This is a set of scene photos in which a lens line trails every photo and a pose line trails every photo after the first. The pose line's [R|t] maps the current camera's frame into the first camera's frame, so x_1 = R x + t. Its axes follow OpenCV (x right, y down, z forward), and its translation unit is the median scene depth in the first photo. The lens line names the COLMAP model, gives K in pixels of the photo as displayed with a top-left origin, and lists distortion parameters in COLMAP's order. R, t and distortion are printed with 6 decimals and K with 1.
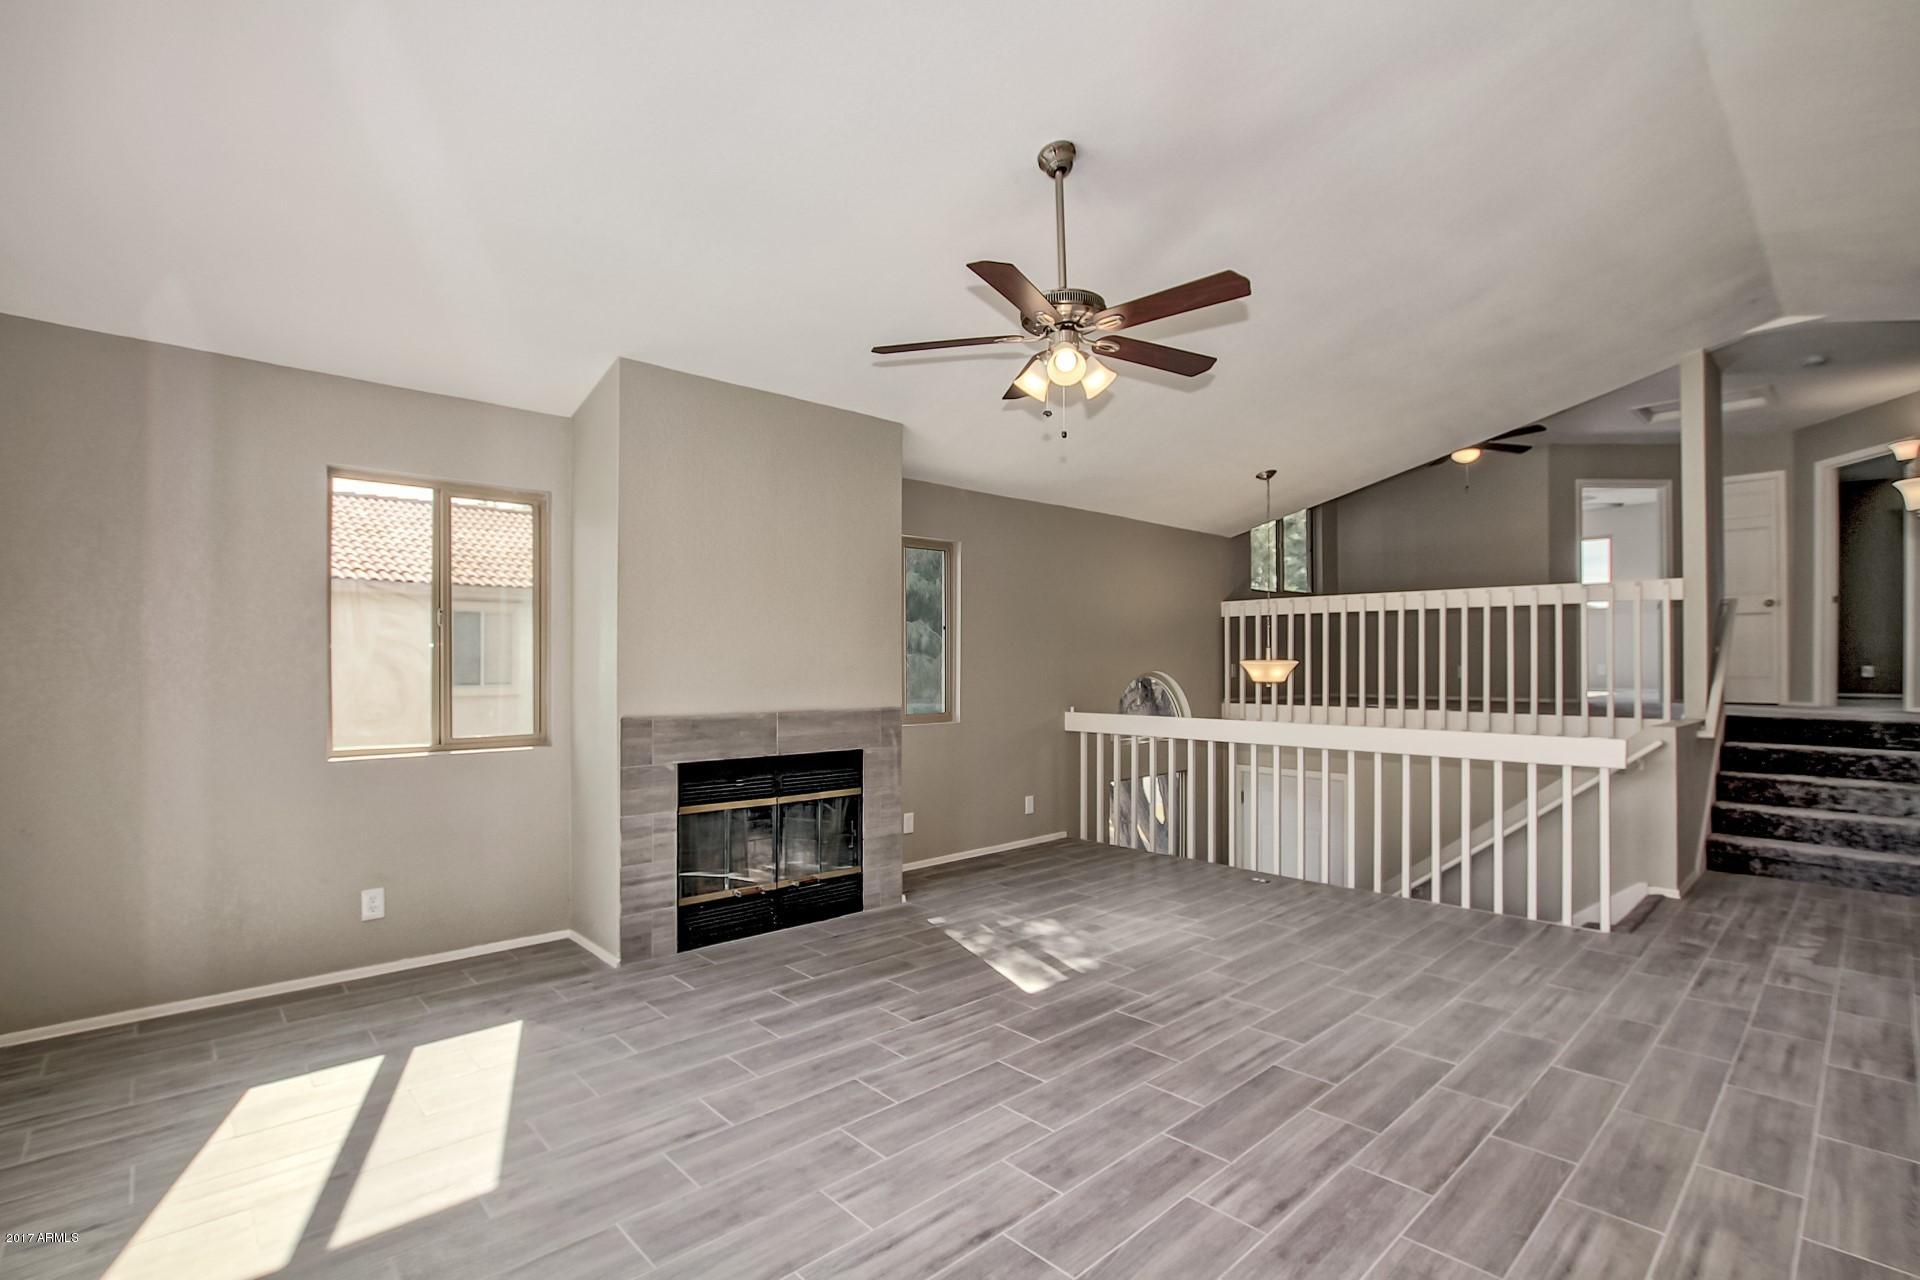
lens RADIAL K [[886.8, 0, 976.5], [0, 886.8, 658.3], [0, 0, 1]] dist [-0.042721, 0.009937]
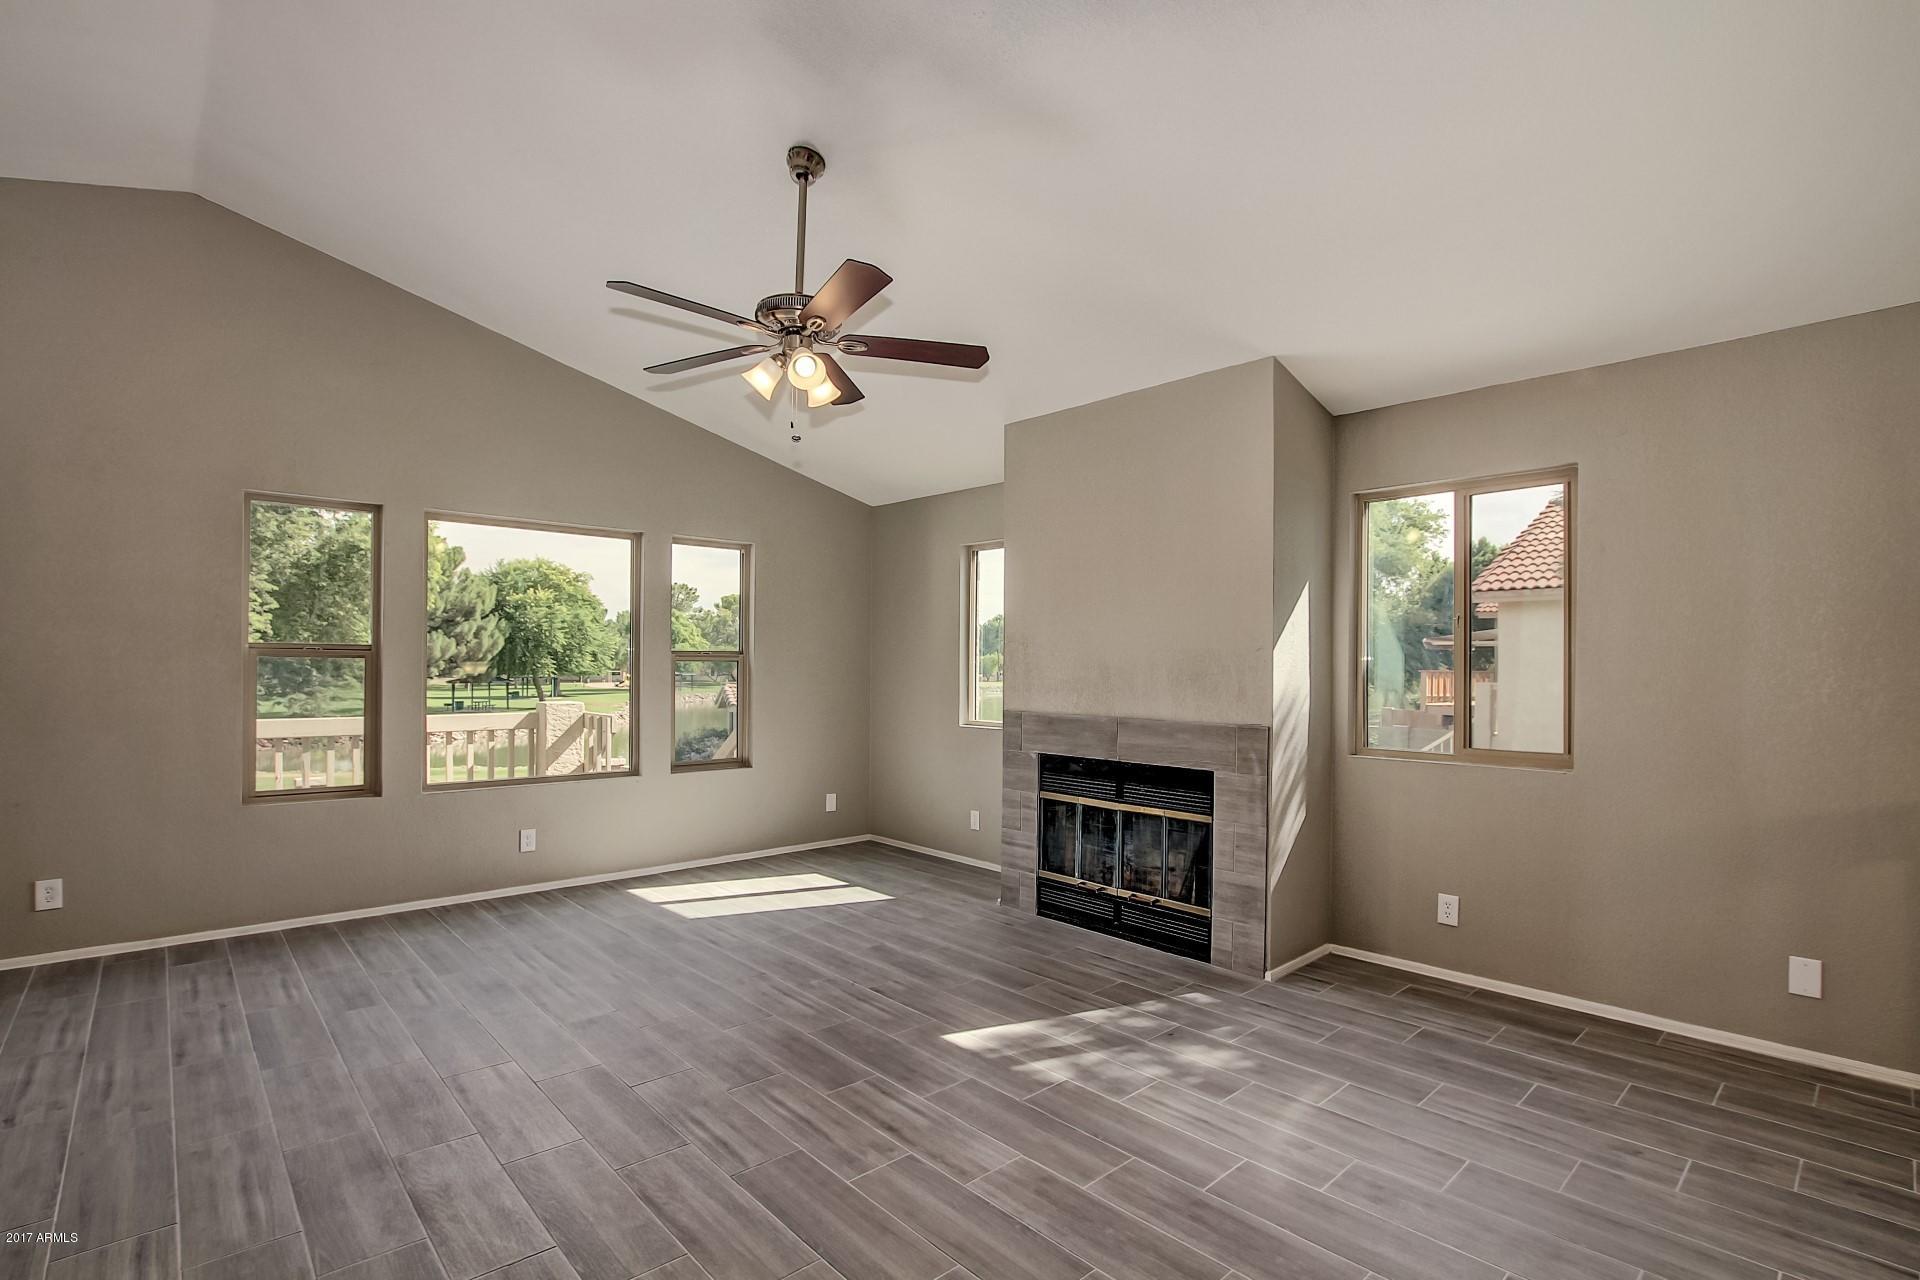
lens RADIAL K [[900.2, 0, 962.3], [0, 900.2, 666.8], [0, 0, 1]] dist [-0.030120, 0.000956]
pose [[-0.013491, 0.000541, -0.999909, 0.846903], [-0.001896, 0.999998, 0.000566, 0.004475], [0.999907, 0.001904, -0.013490, 0.906416]]
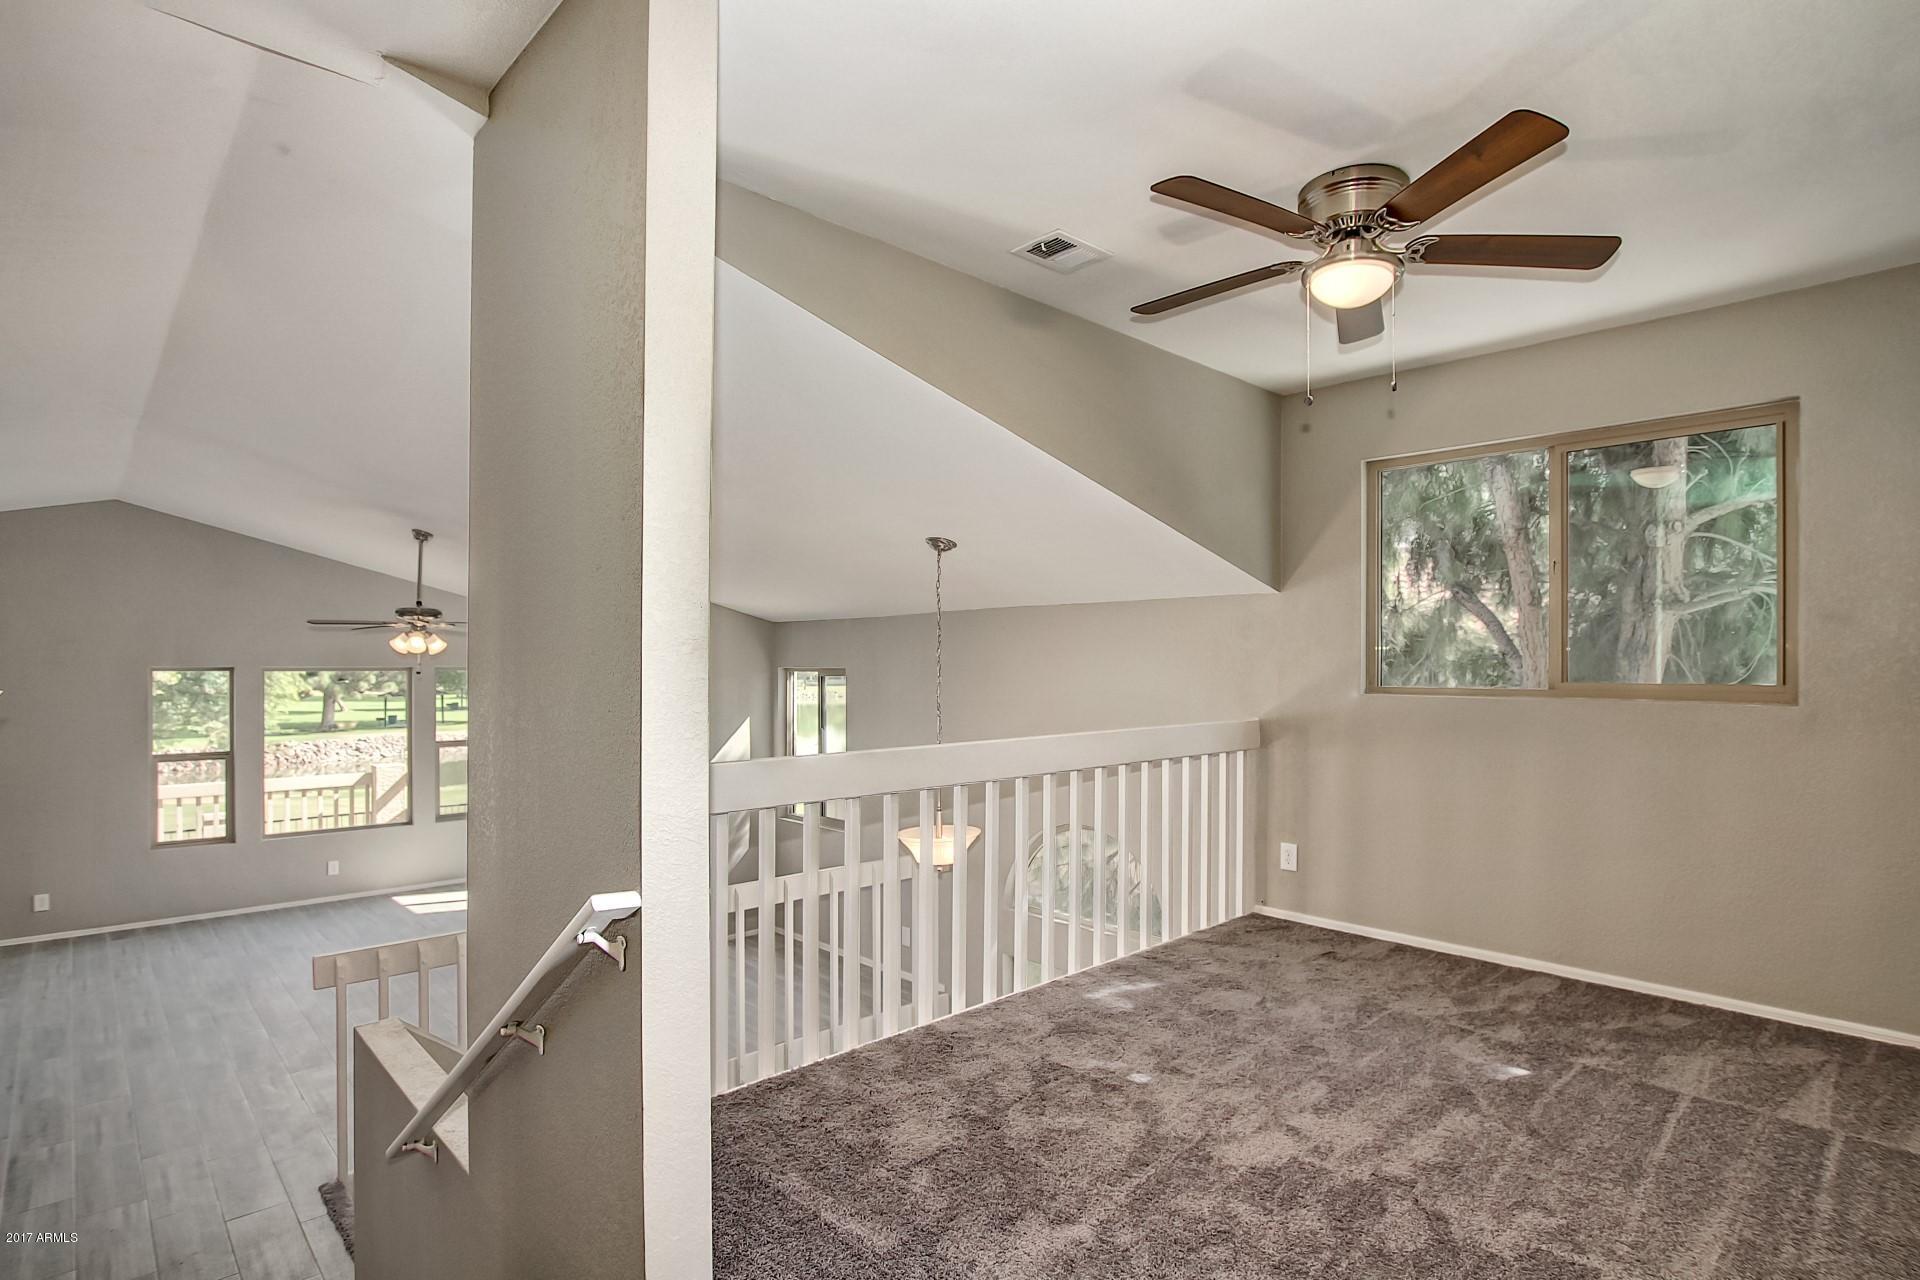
lens RADIAL K [[966.7, 0, 959.6], [0, 966.7, 665.2], [0, 0, 1]] dist [-0.019015, -0.000133]
pose [[-0.003085, 0.000427, -0.999995, 1.774253], [0.004427, 0.999990, 0.000414, -0.205934], [0.999985, -0.004426, -0.003087, 1.716991]]
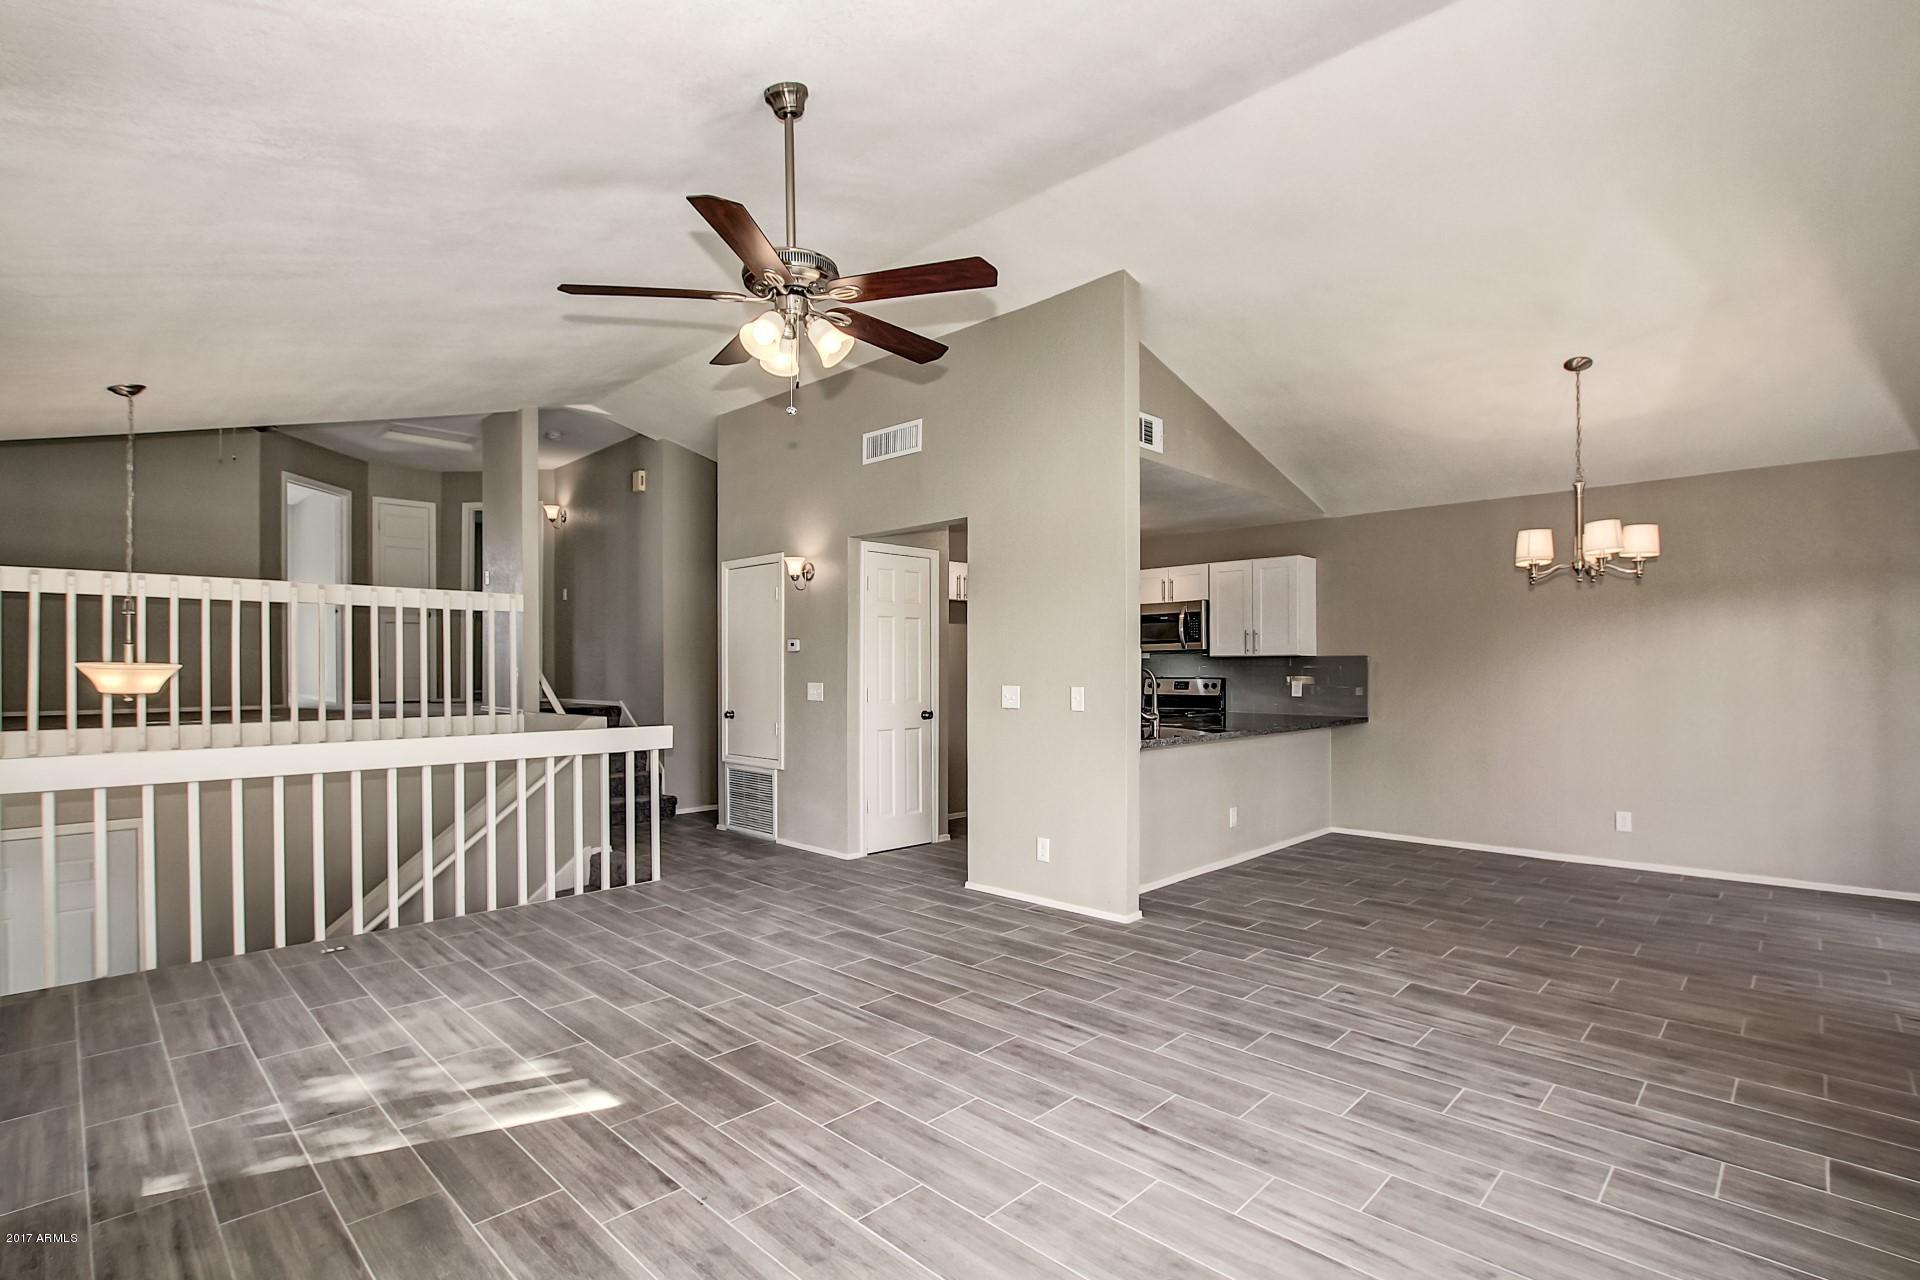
lens RADIAL K [[904.9, 0, 951.5], [0, 904.9, 667.3], [0, 0, 1]] dist [-0.032481, -0.000055]
pose [[-0.029124, -0.002390, 0.999573, -0.620257], [-0.004693, 0.999986, 0.002254, 0.003215], [-0.999565, -0.004626, -0.029134, 0.648995]]
